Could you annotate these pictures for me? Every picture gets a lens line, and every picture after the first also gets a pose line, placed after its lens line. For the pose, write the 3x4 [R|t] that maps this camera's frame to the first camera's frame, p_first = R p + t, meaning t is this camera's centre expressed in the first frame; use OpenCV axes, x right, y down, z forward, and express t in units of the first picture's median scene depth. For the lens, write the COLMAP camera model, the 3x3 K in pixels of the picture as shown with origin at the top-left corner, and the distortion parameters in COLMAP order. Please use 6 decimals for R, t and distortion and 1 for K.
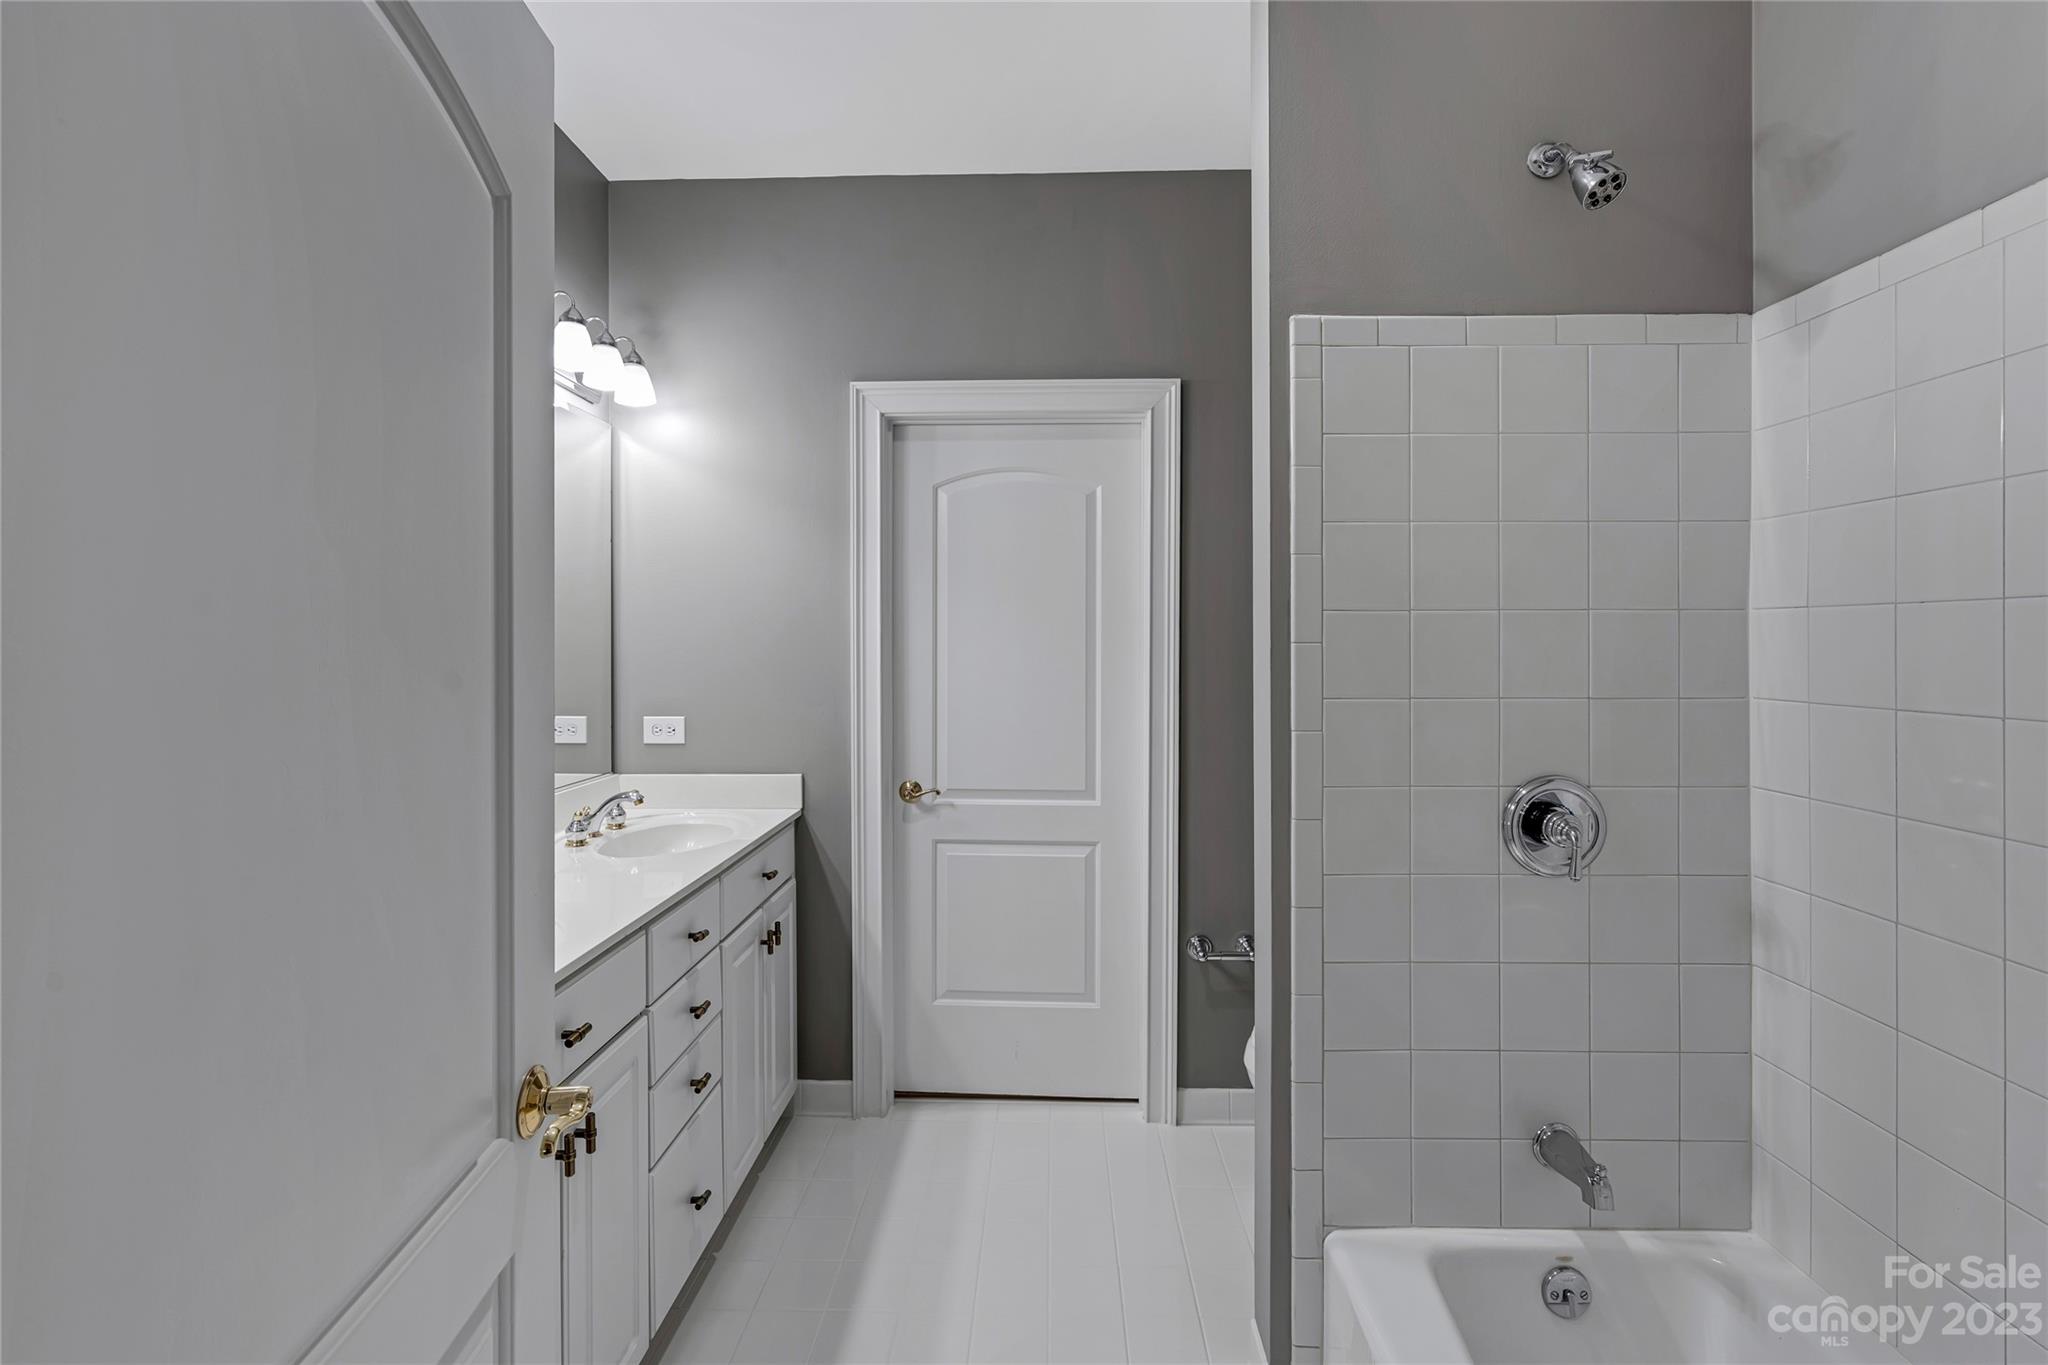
lens RADIAL K [[964.8, 0, 1019.2], [0, 964.8, 650.9], [0, 0, 1]] dist [0.004129, 0.002102]
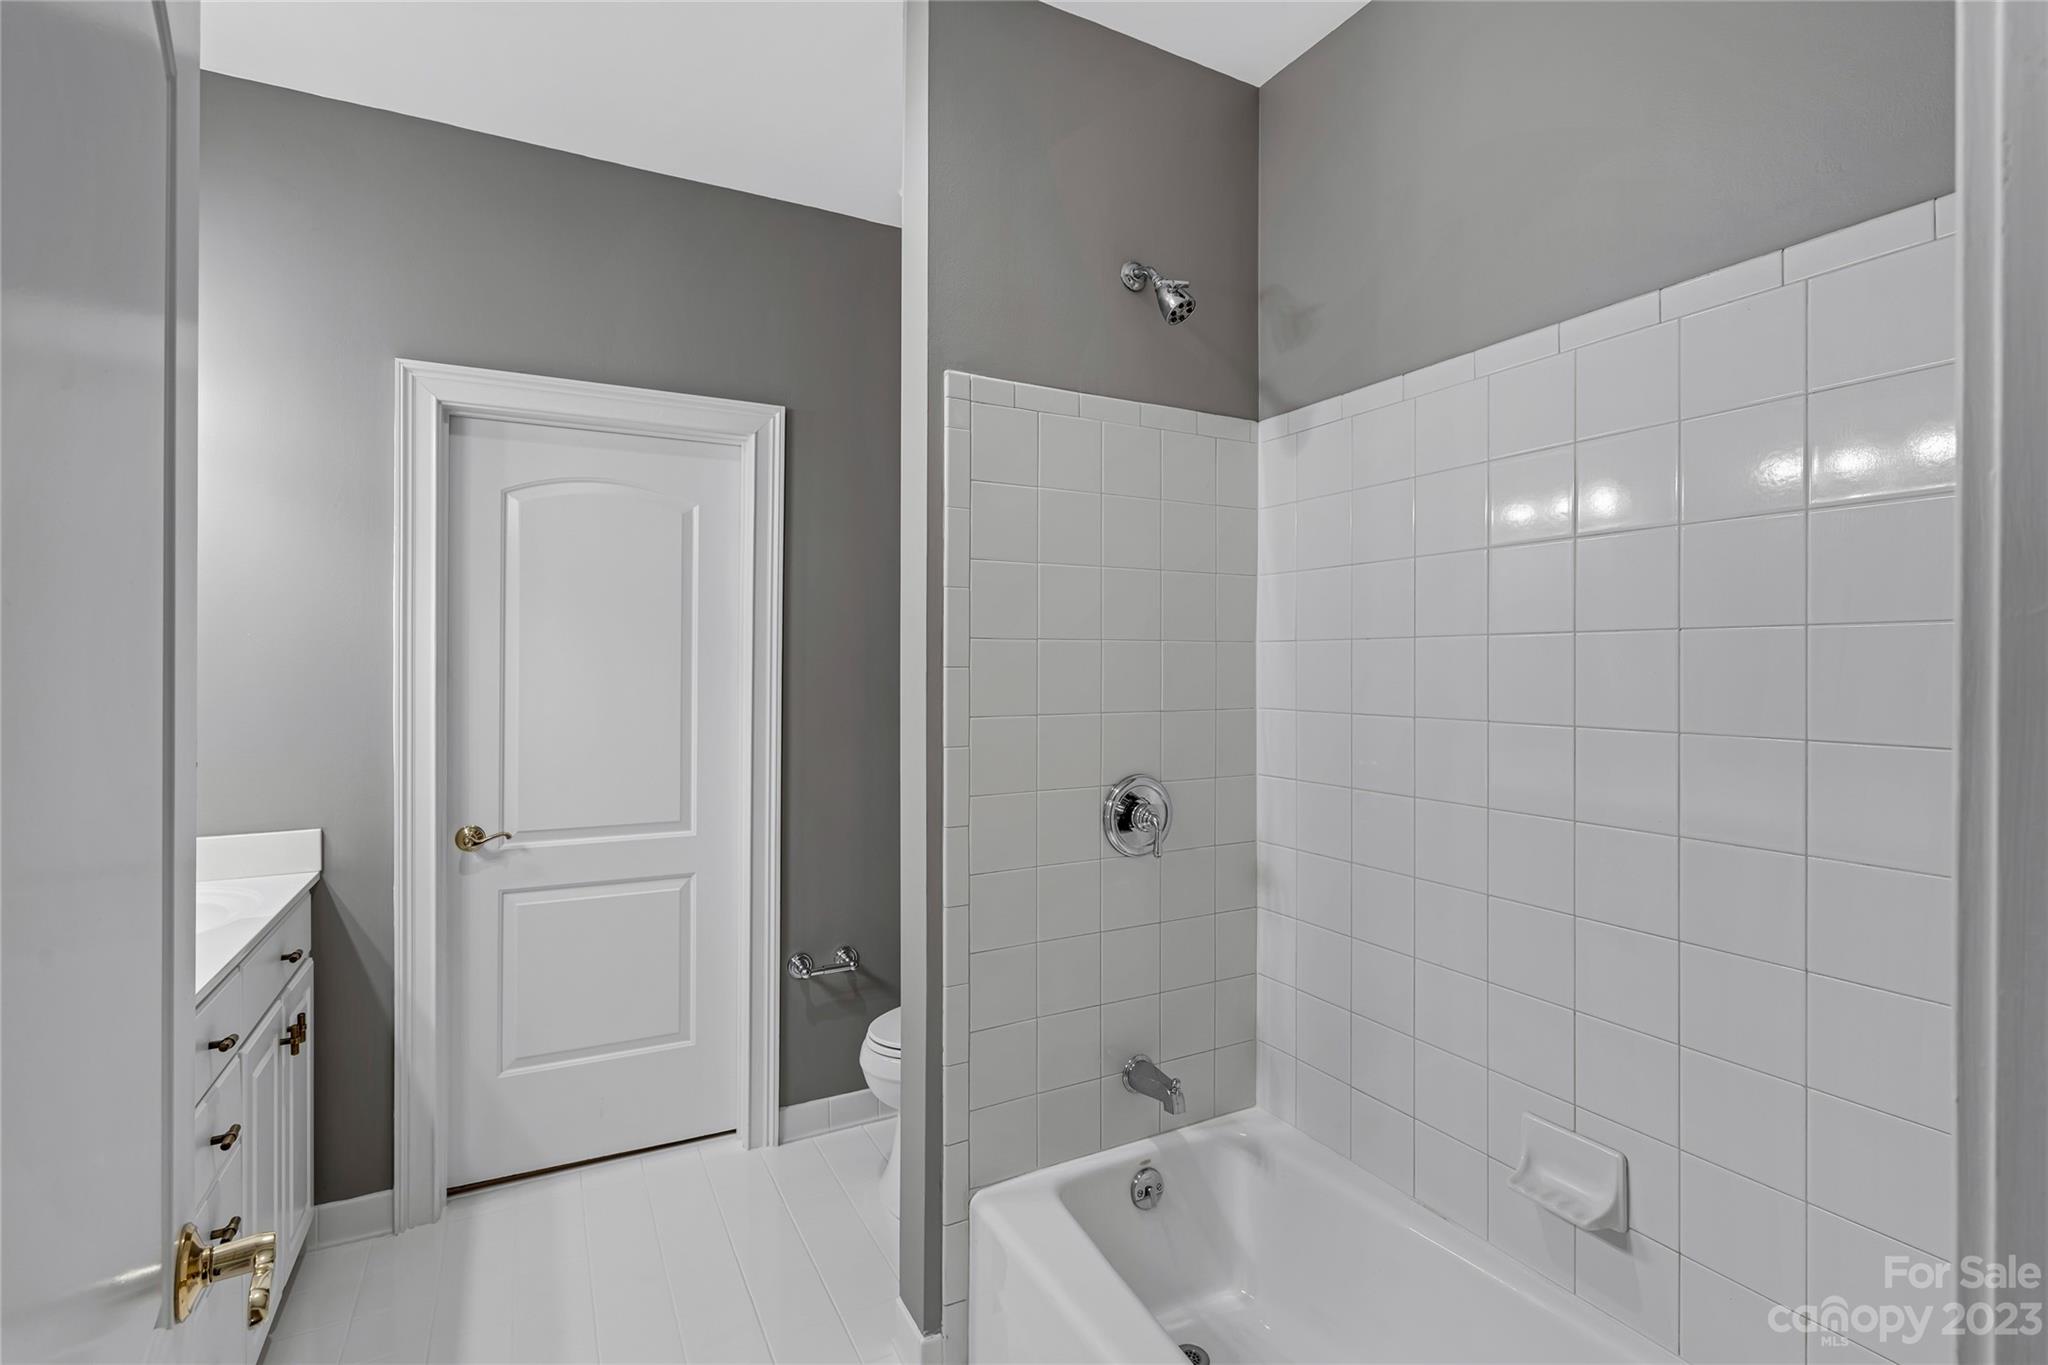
lens RADIAL K [[953.9, 0, 1022.1], [0, 953.9, 674.9], [0, 0, 1]] dist [-0.001942, 0.010662]
pose [[0.872103, -0.005233, 0.489294, -0.119313], [0.005205, 0.999985, 0.001416, -0.000597], [-0.489294, 0.001312, 0.872118, 0.005731]]
